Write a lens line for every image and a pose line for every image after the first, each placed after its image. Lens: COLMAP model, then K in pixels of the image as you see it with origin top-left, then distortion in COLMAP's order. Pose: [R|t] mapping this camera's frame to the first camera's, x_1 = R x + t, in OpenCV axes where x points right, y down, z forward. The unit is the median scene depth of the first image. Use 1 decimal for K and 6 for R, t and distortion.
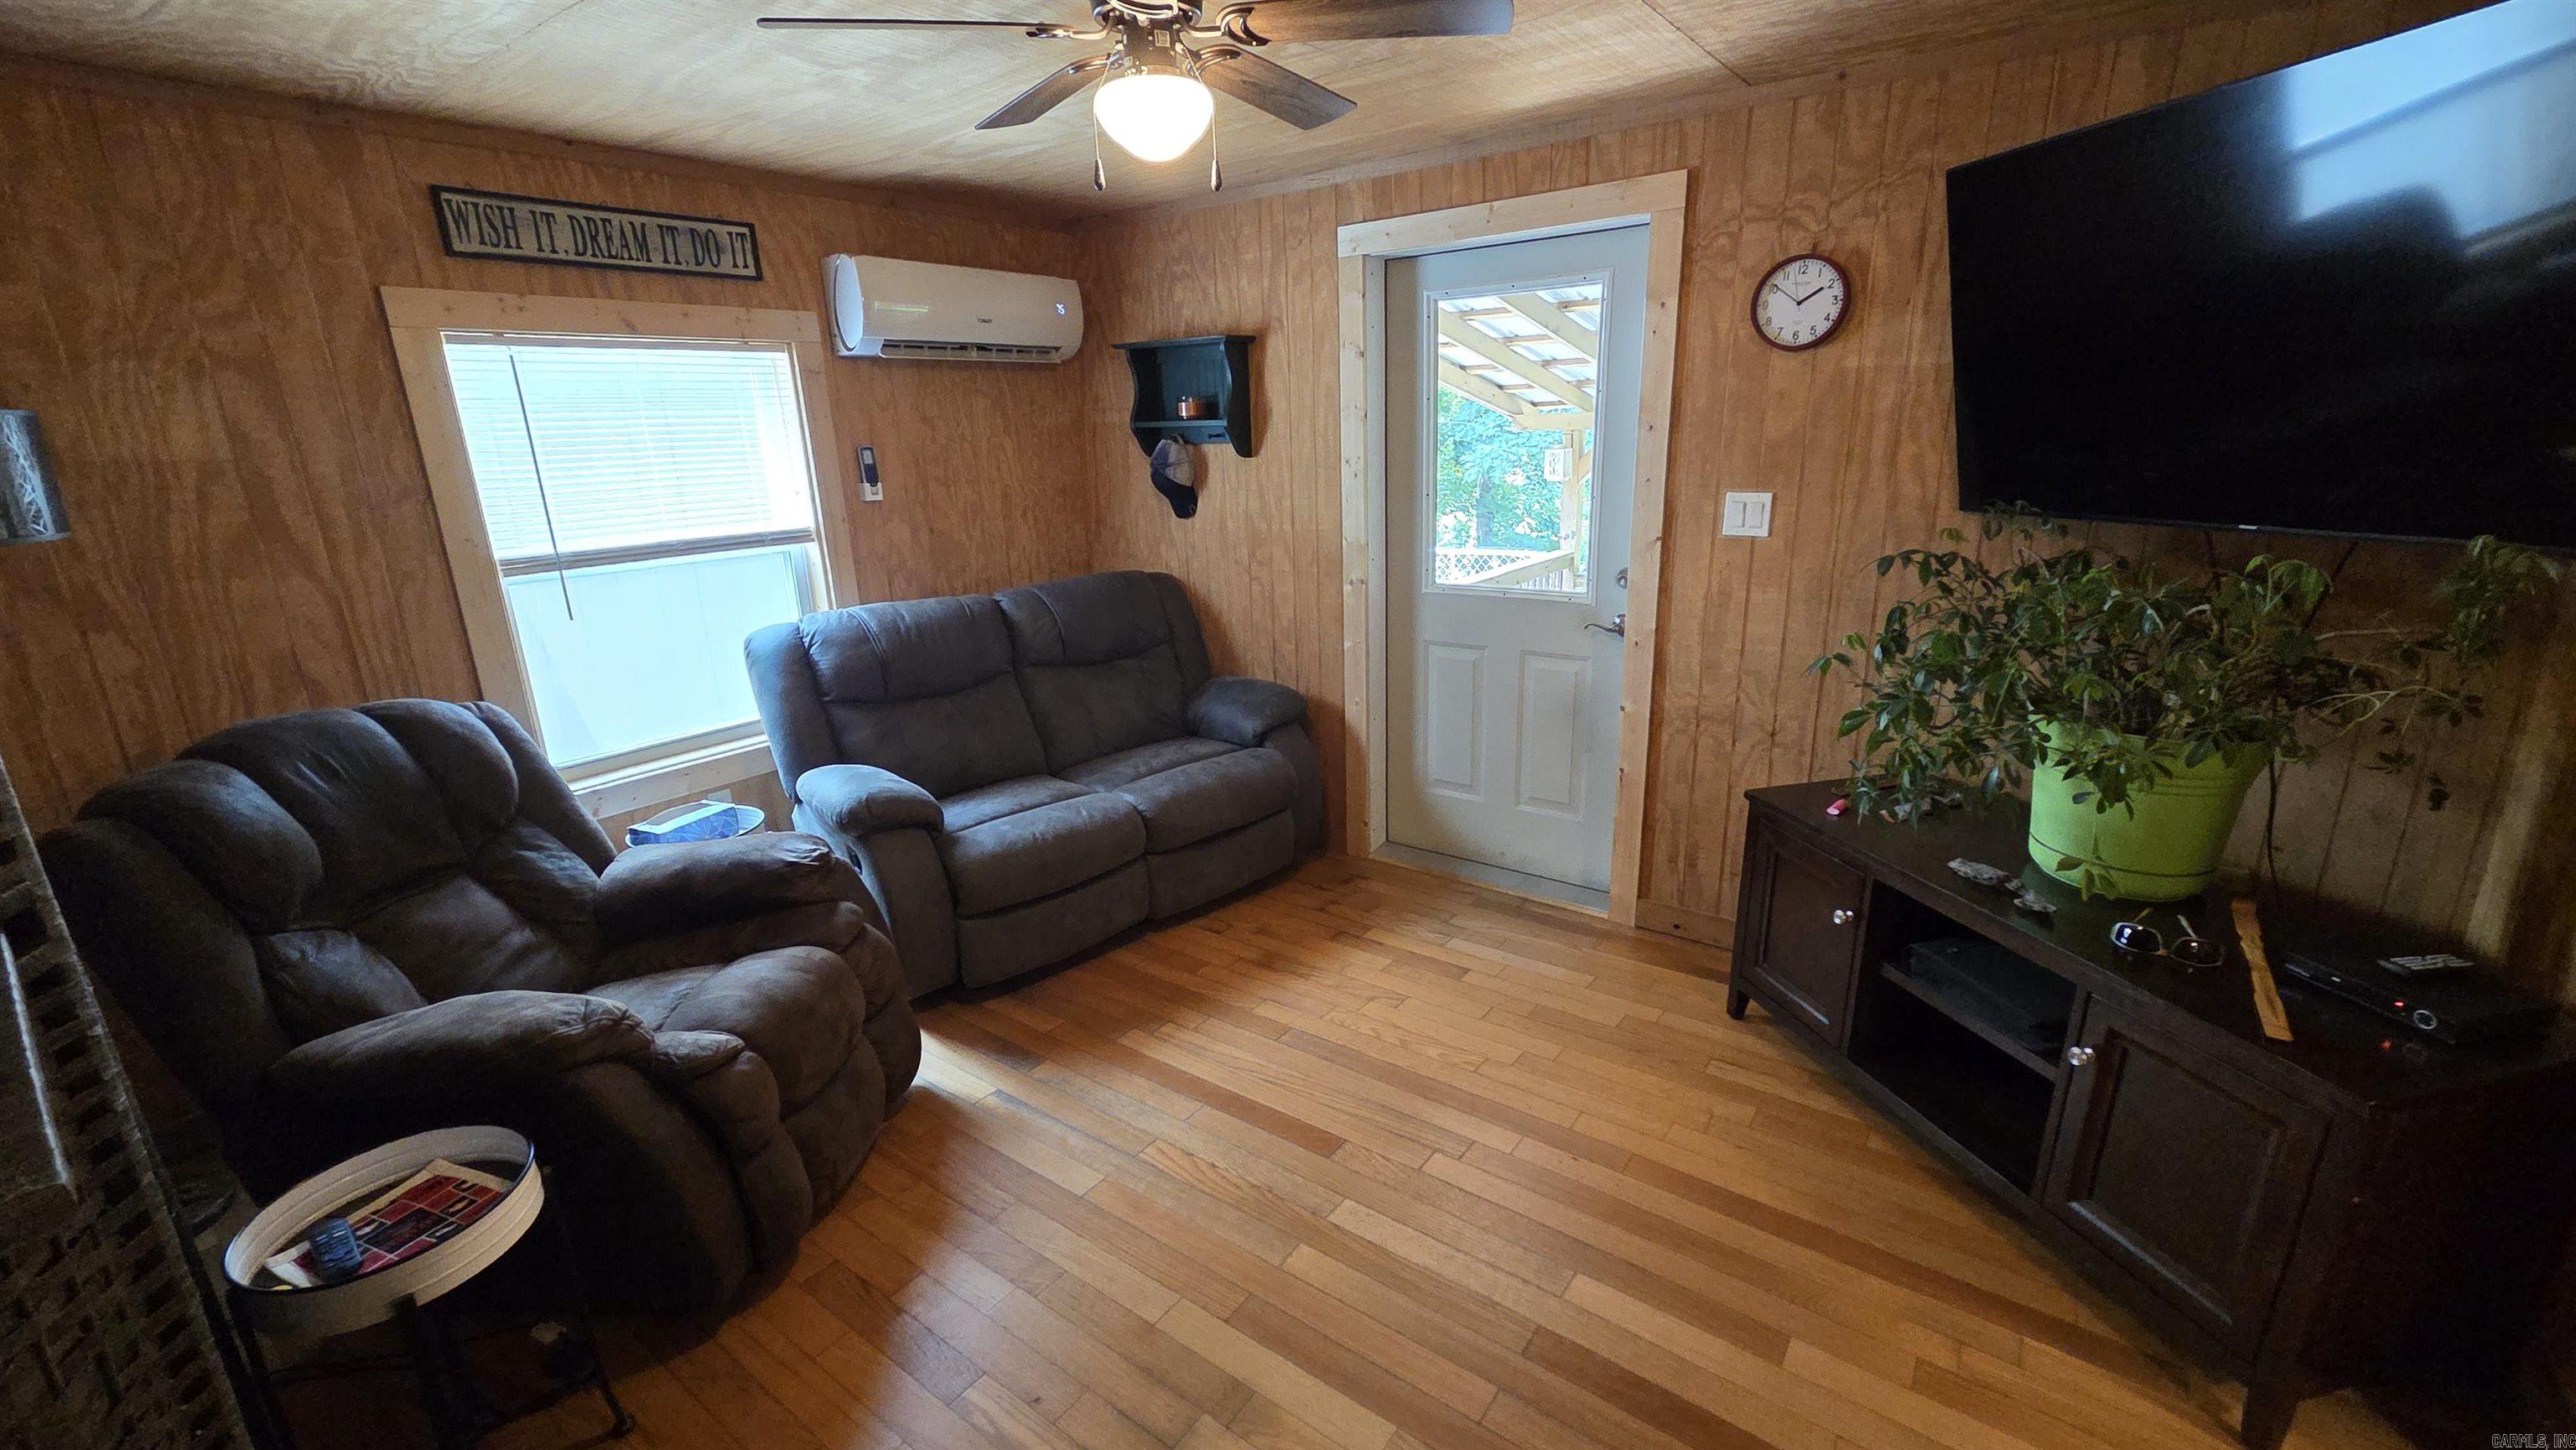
lens RADIAL K [[1055.2, 0, 1300.0], [0, 1055.2, 726.1], [0, 0, 1]] dist [0.003600, -0.001272]
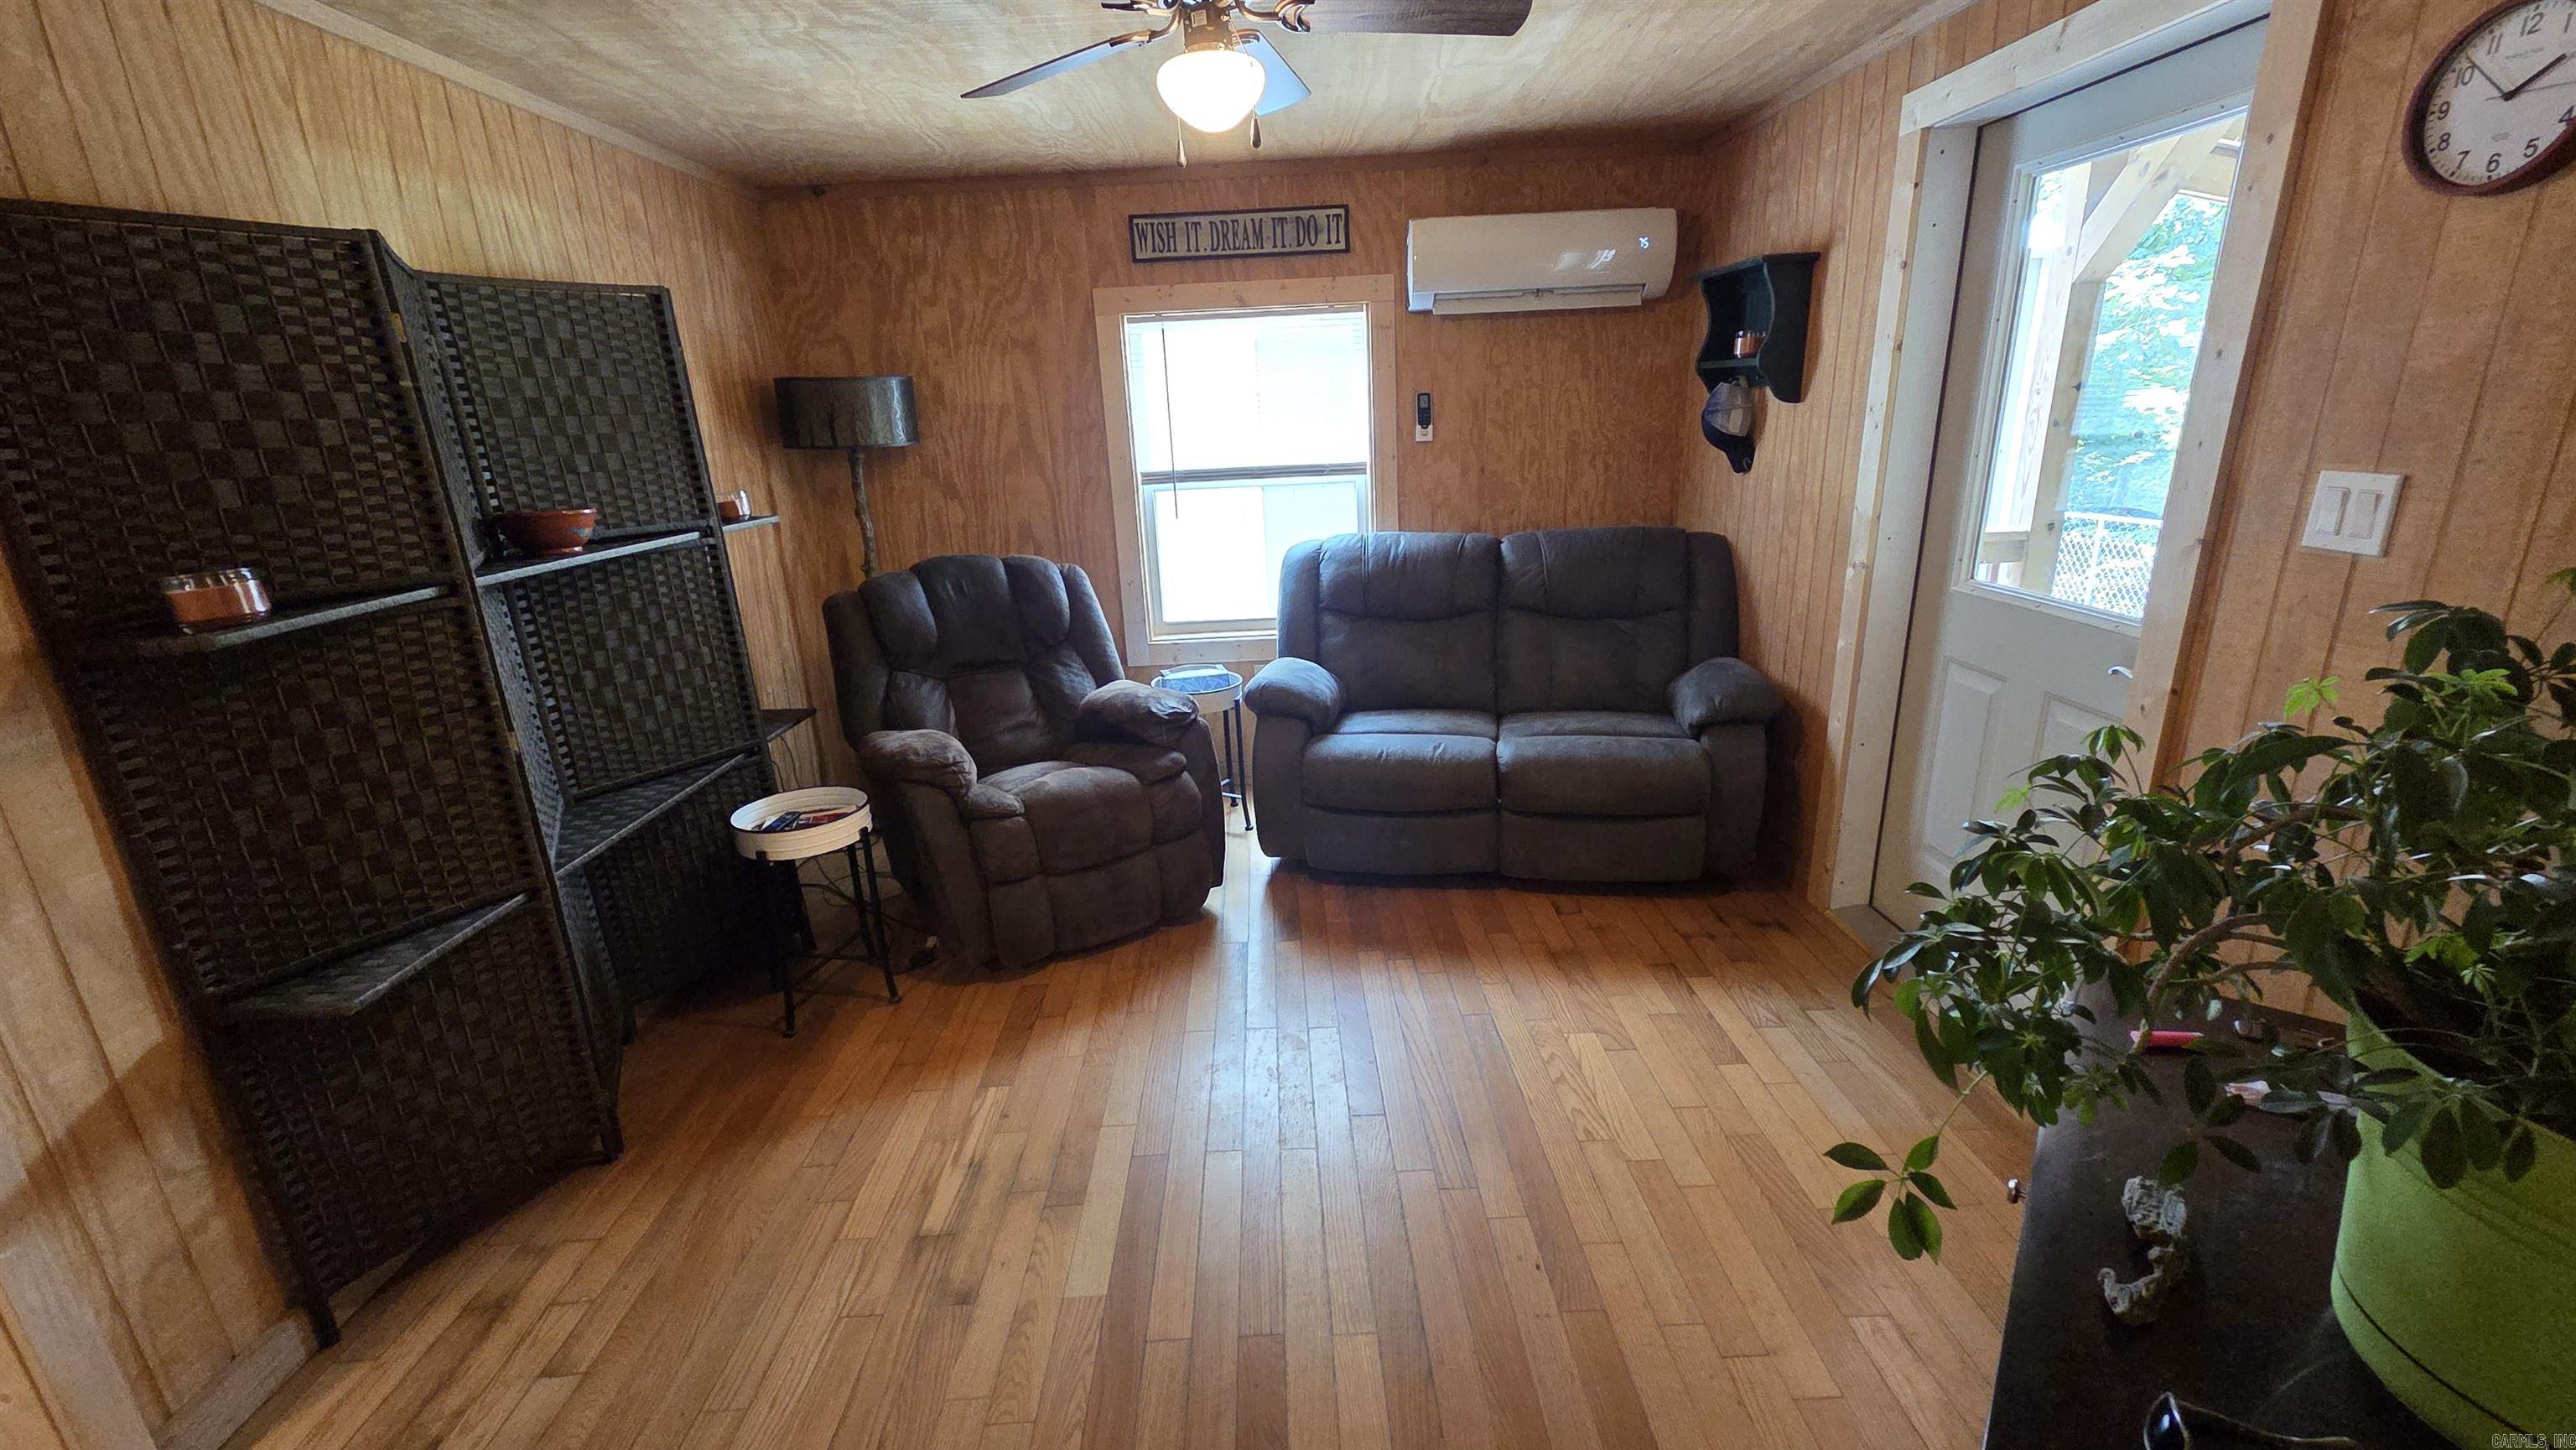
lens RADIAL K [[1055.2, 0, 1291.2], [0, 1055.2, 728.9], [0, 0, 1]] dist [0.003600, -0.001272]
pose [[0.612130, 0.236452, -0.754577, 0.487438], [-0.195732, 0.969859, 0.145130, -0.059204], [0.766150, 0.058856, 0.639961, 0.218966]]
